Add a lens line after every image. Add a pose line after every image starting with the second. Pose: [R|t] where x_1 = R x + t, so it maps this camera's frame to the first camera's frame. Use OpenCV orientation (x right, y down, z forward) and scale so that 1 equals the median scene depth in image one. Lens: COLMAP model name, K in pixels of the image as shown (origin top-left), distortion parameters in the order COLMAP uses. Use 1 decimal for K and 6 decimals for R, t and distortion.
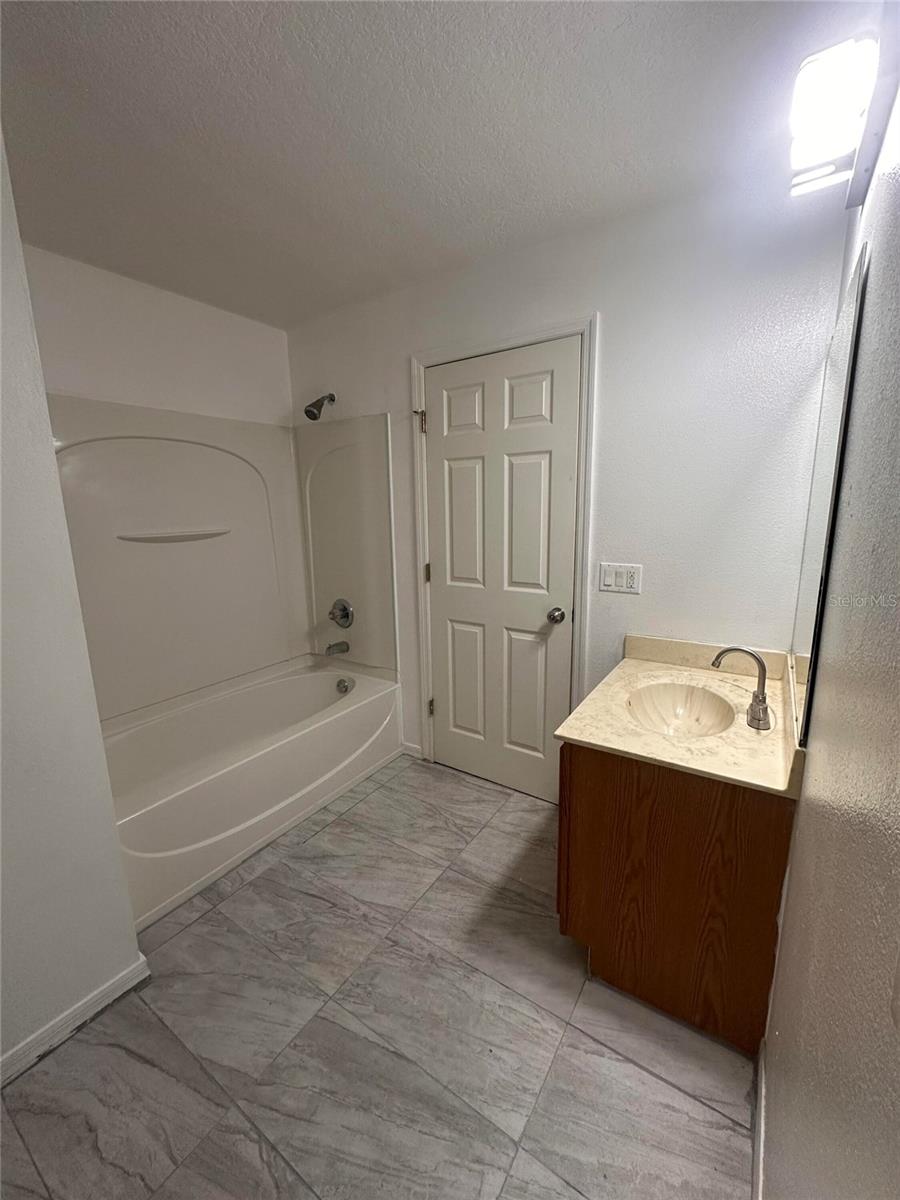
lens RADIAL K [[480.1, 0, 450.7], [0, 480.1, 599.2], [0, 0, 1]] dist [0.003938, 0.000750]
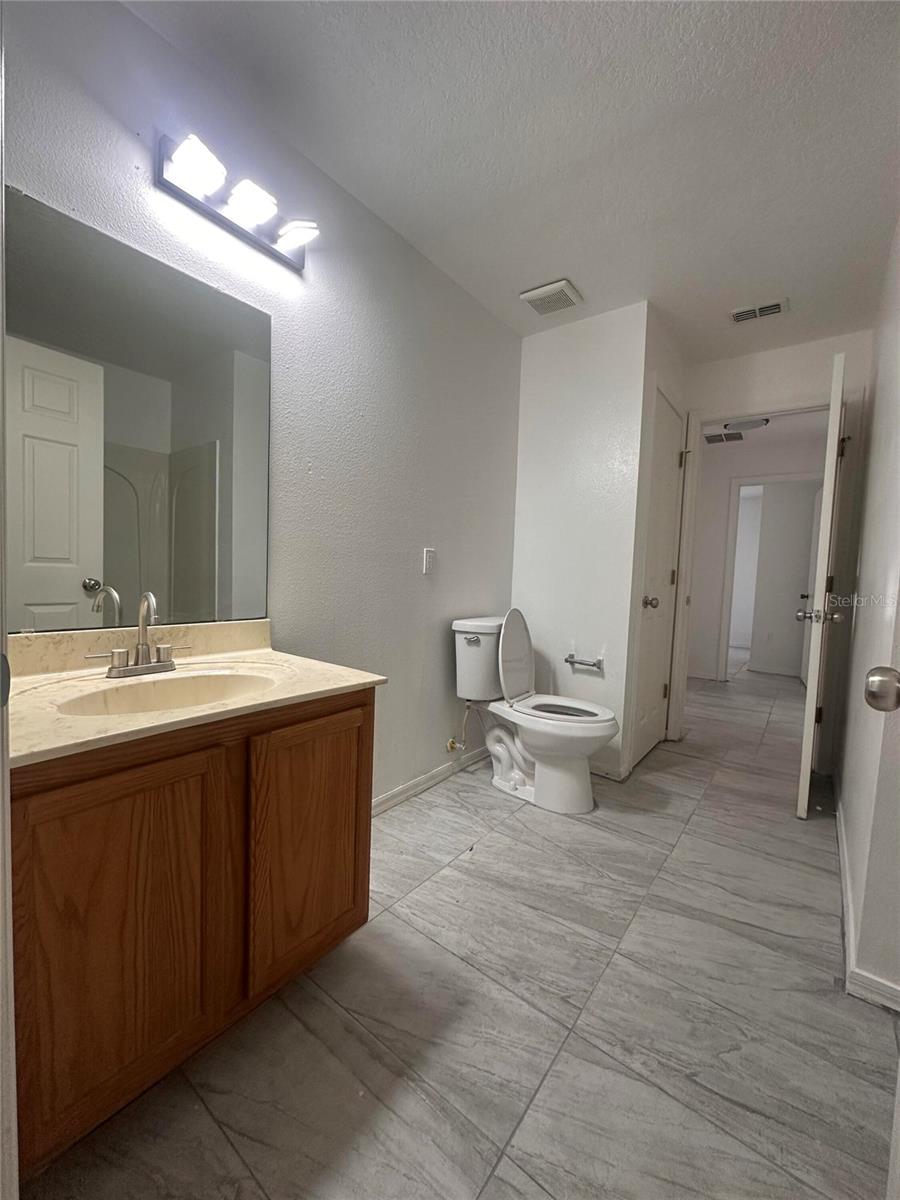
lens RADIAL K [[480.1, 0, 450.7], [0, 480.1, 599.0], [0, 0, 1]] dist [0.003938, 0.000750]
pose [[-0.997441, -0.028824, 0.065419, 0.037231], [-0.012077, 0.969901, 0.243200, -0.092950], [-0.070460, 0.241787, -0.967768, 1.756139]]
